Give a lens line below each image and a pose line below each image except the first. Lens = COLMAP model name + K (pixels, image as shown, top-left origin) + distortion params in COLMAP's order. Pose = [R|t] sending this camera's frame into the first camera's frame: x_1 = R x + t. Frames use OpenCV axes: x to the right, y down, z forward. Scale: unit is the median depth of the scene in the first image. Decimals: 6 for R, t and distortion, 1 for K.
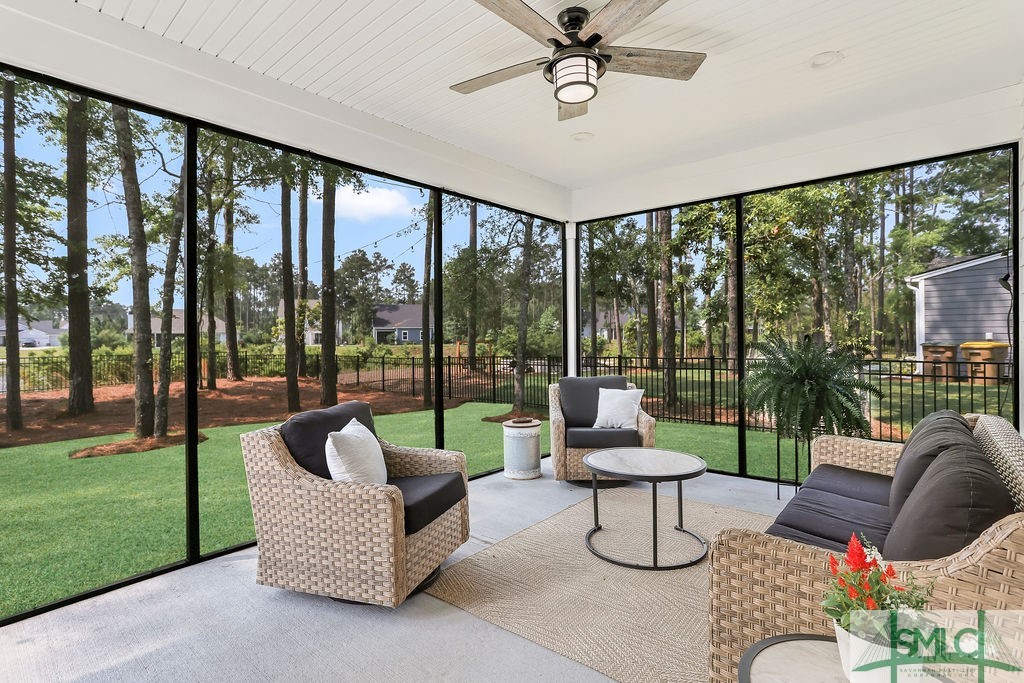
lens RADIAL K [[497.3, 0, 503.7], [0, 497.3, 340.0], [0, 0, 1]] dist [-0.032164, 0.001058]
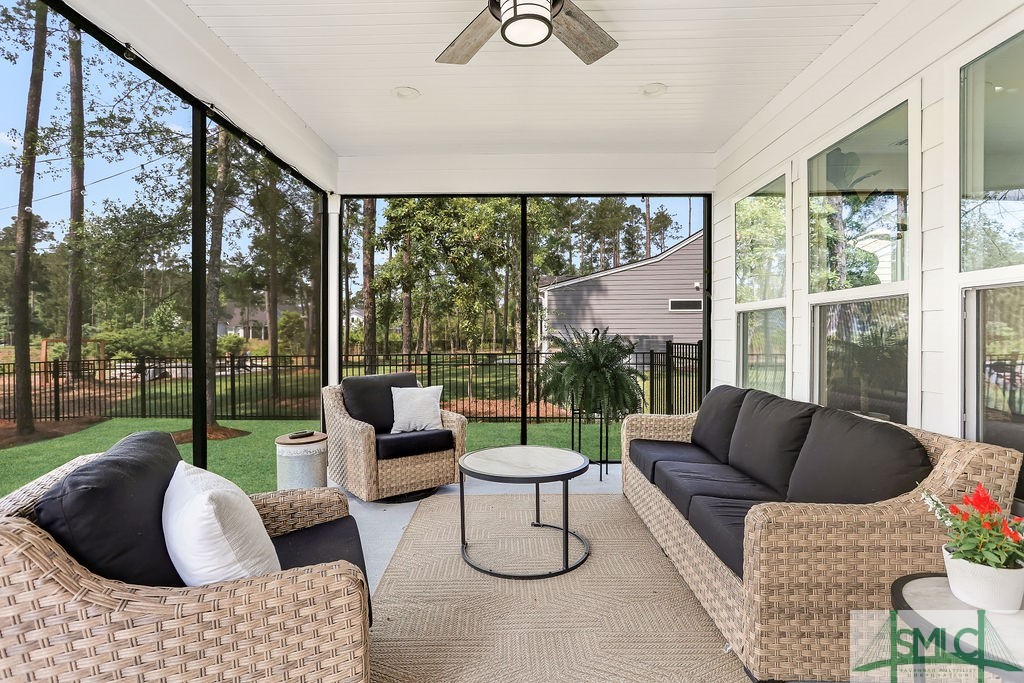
lens RADIAL K [[497.3, 0, 510.8], [0, 497.3, 343.3], [0, 0, 1]] dist [-0.032164, 0.001058]
pose [[0.762903, -0.004929, 0.646495, -0.210897], [-0.001036, 0.999960, 0.008846, 0.010853], [-0.646513, -0.007418, 0.762867, 0.192540]]
